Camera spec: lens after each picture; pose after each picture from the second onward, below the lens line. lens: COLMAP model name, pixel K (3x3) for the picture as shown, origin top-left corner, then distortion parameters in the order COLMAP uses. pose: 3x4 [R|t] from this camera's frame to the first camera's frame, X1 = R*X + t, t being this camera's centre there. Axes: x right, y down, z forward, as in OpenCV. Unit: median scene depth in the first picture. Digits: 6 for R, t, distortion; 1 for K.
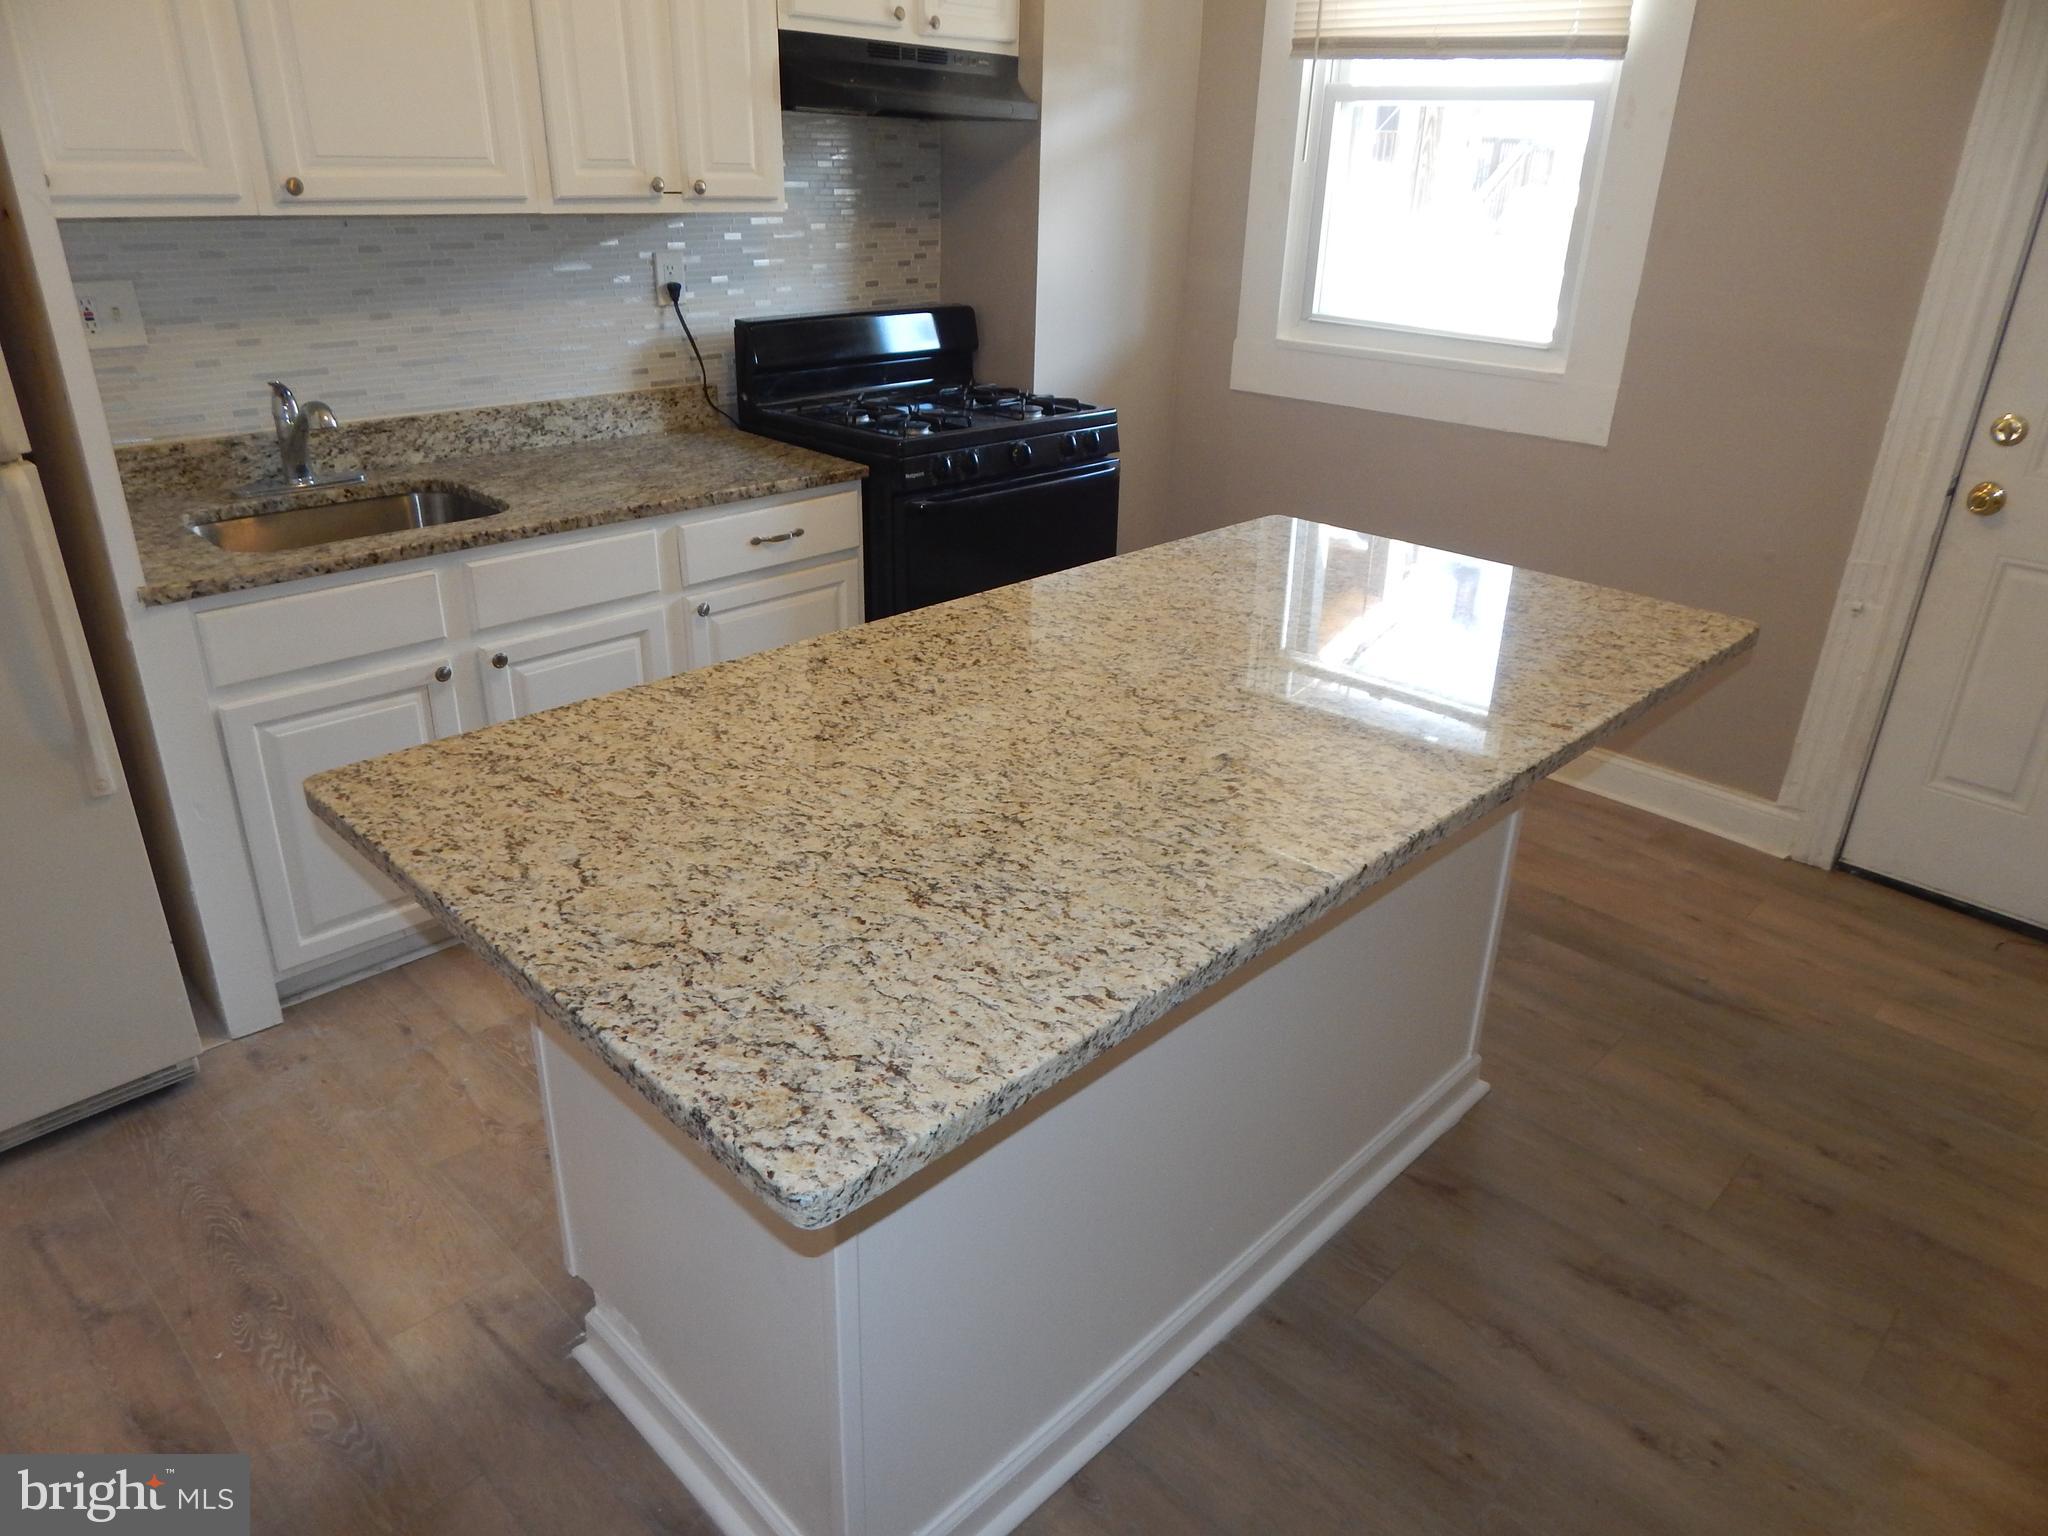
lens RADIAL K [[1378.3, 0, 1050.8], [0, 1378.3, 773.3], [0, 0, 1]] dist [0.008564, -0.000038]
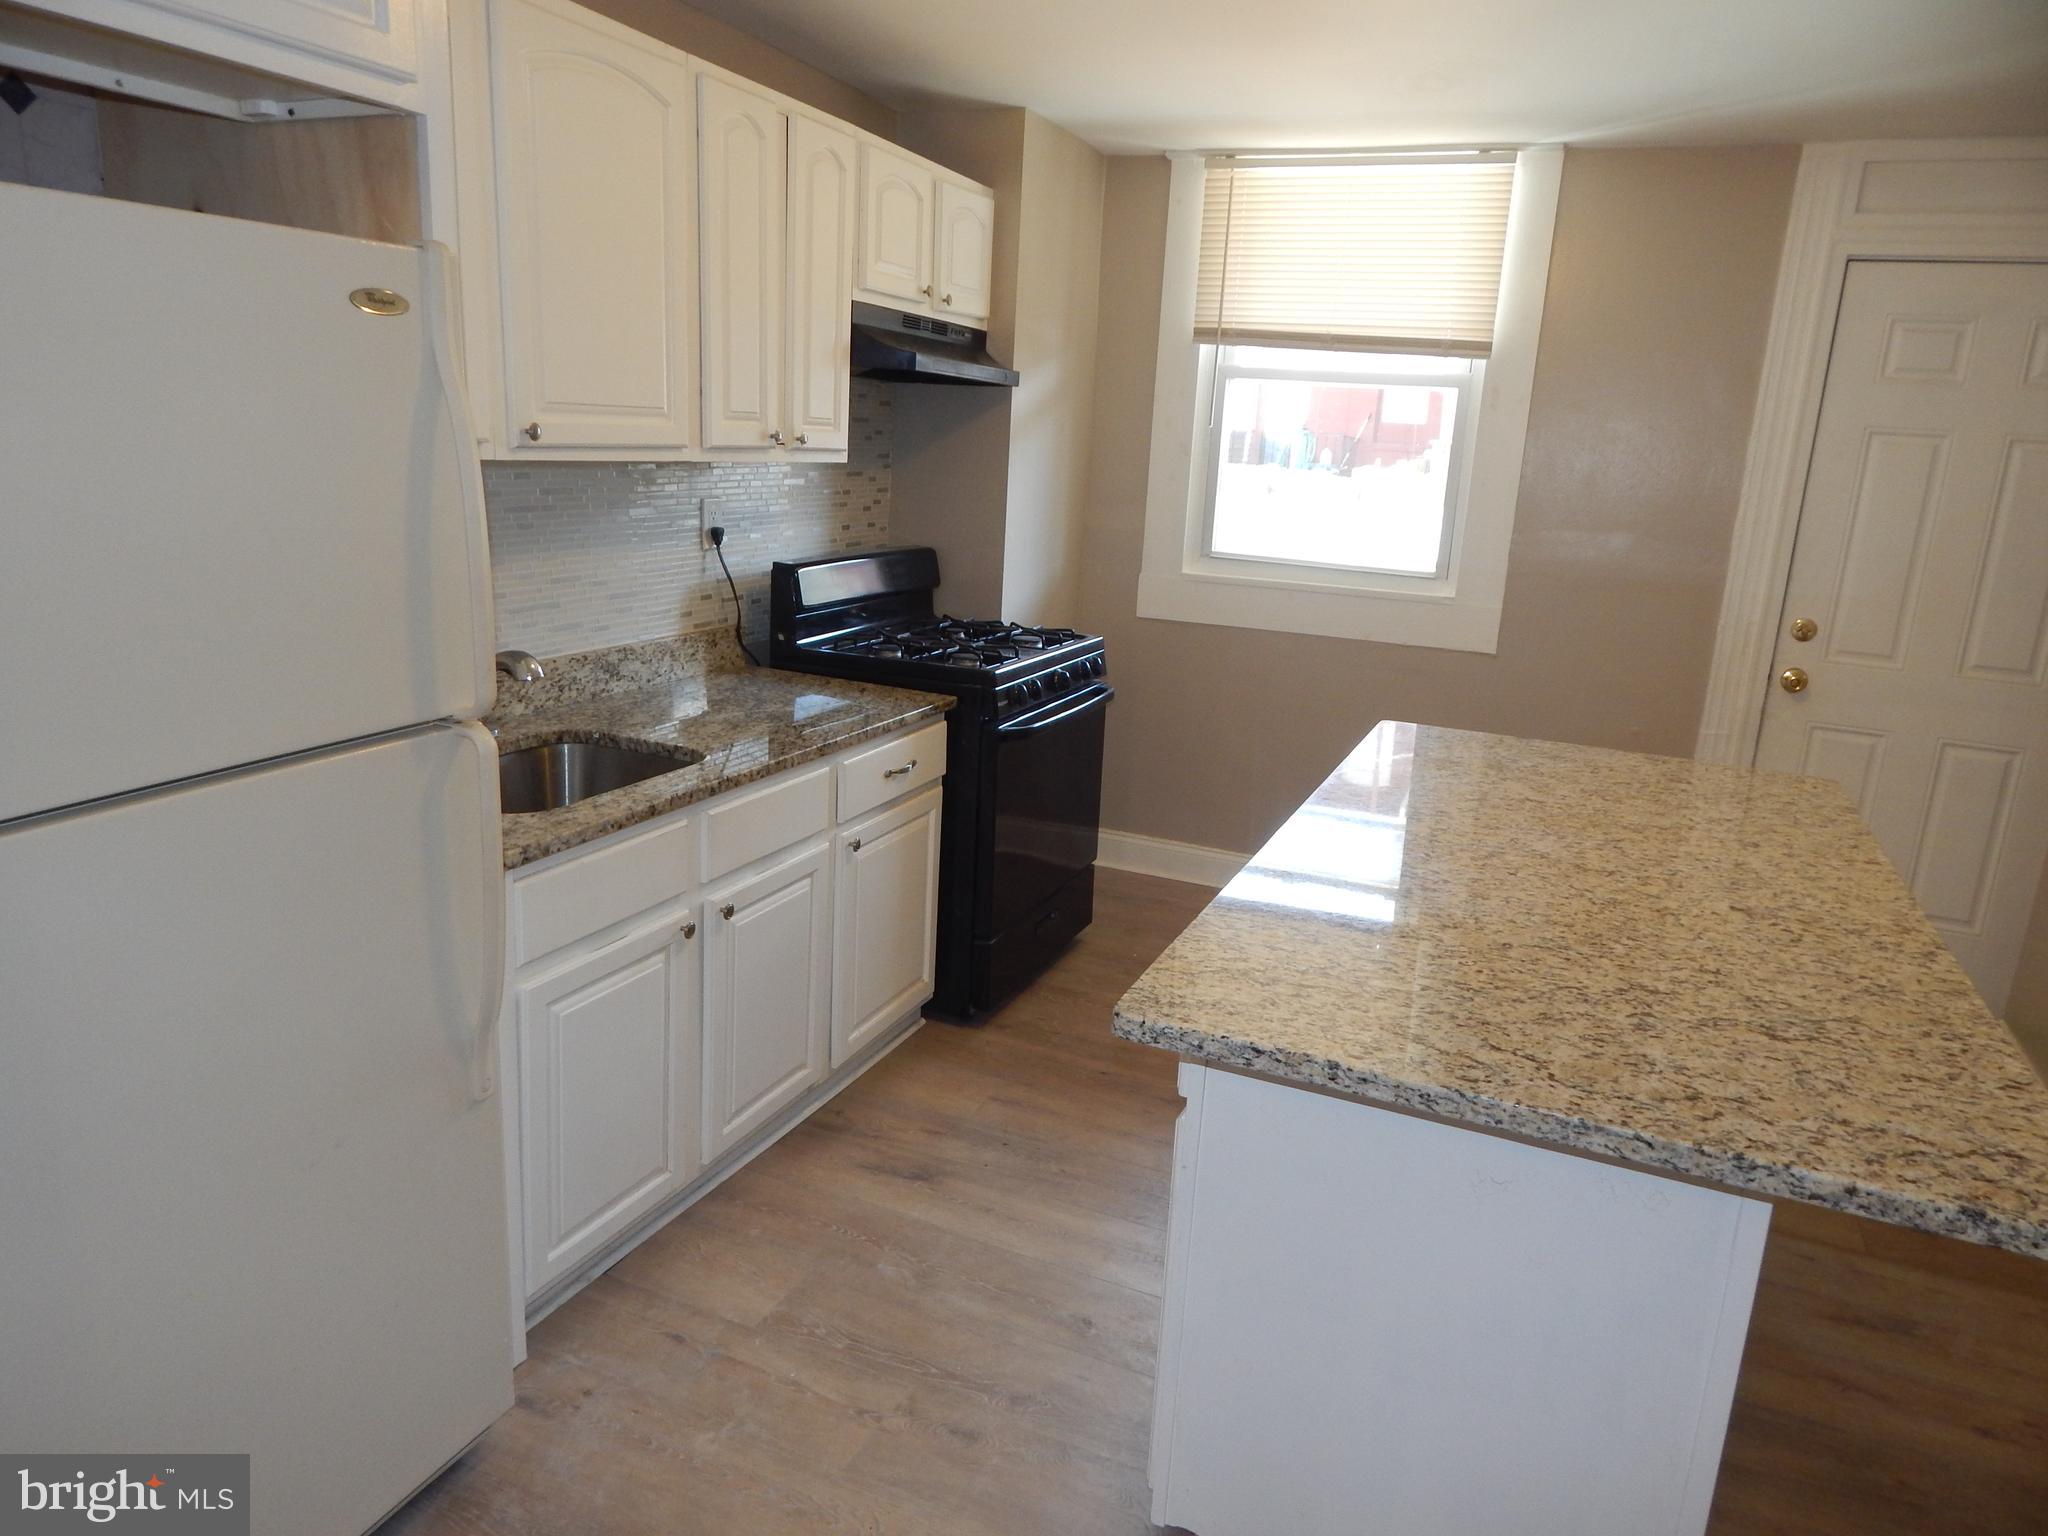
lens RADIAL K [[1381.1, 0, 1024.0], [0, 1381.1, 768.0], [0, 0, 1]] dist [0.001559, -0.005617]
pose [[0.938225, -0.059678, 0.340841, -0.488732], [0.114741, 0.982941, -0.143740, -0.017416], [-0.326449, 0.173968, 0.929067, 0.033282]]
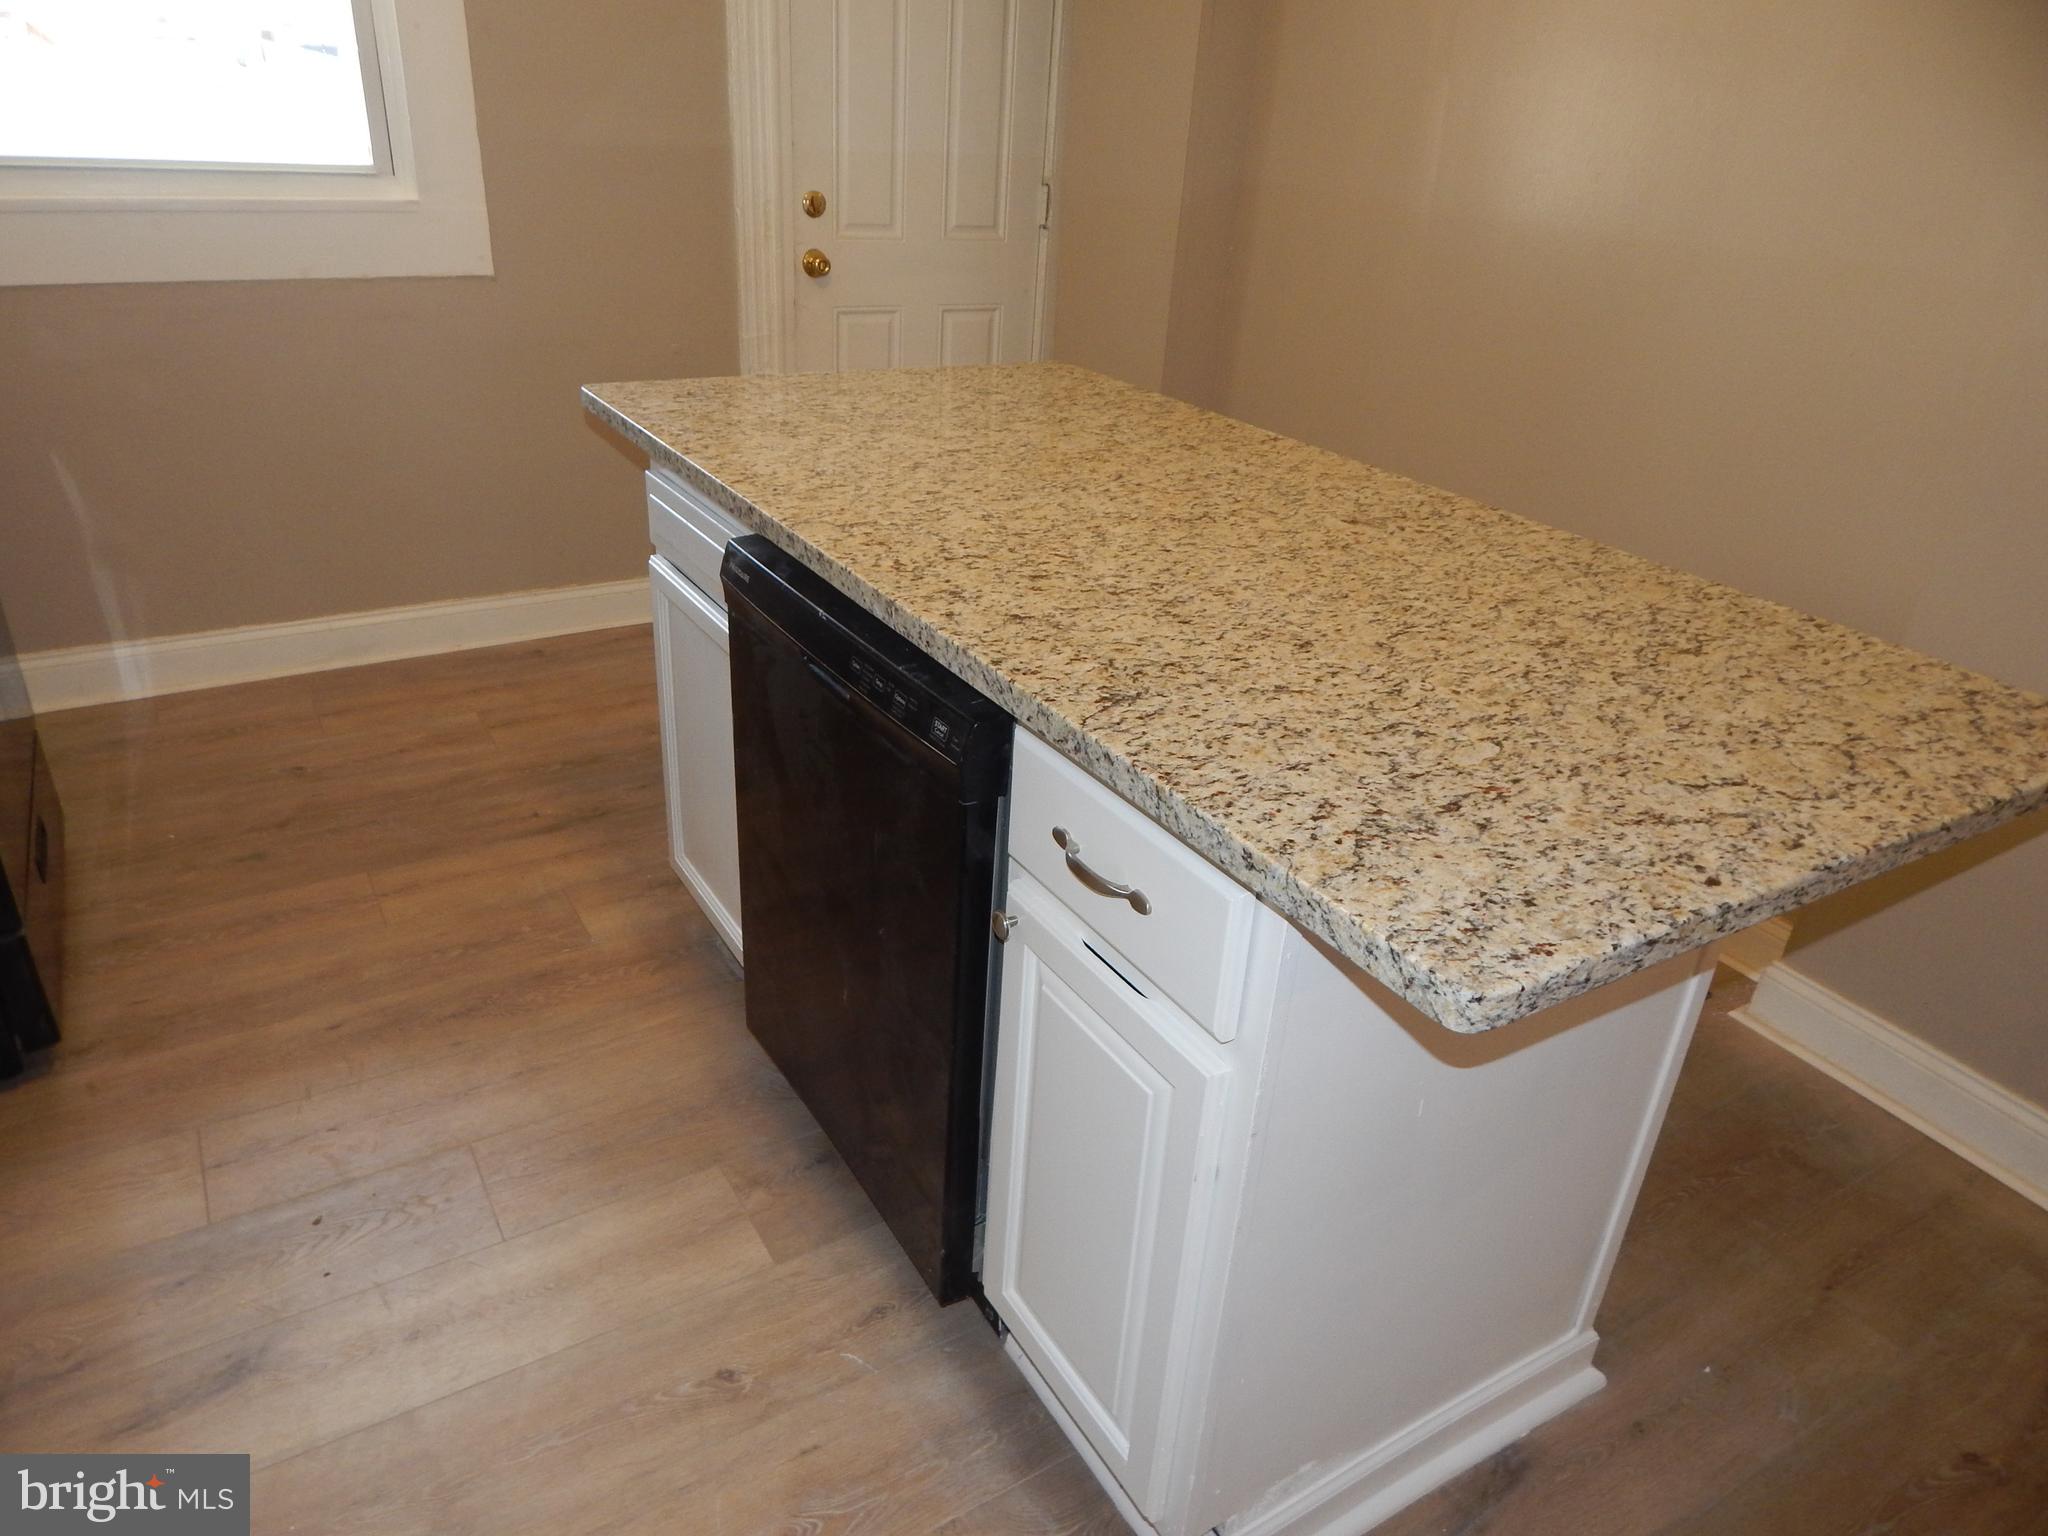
lens RADIAL K [[1336.0, 0, 1024.0], [0, 1336.0, 768.0], [0, 0, 1]] dist [-0.009629, -0.005866]
pose [[0.260994, -0.444832, 0.856742, -0.523831], [0.345625, 0.871728, 0.347324, -0.167297], [-0.901347, 0.205461, 0.381261, 0.491427]]
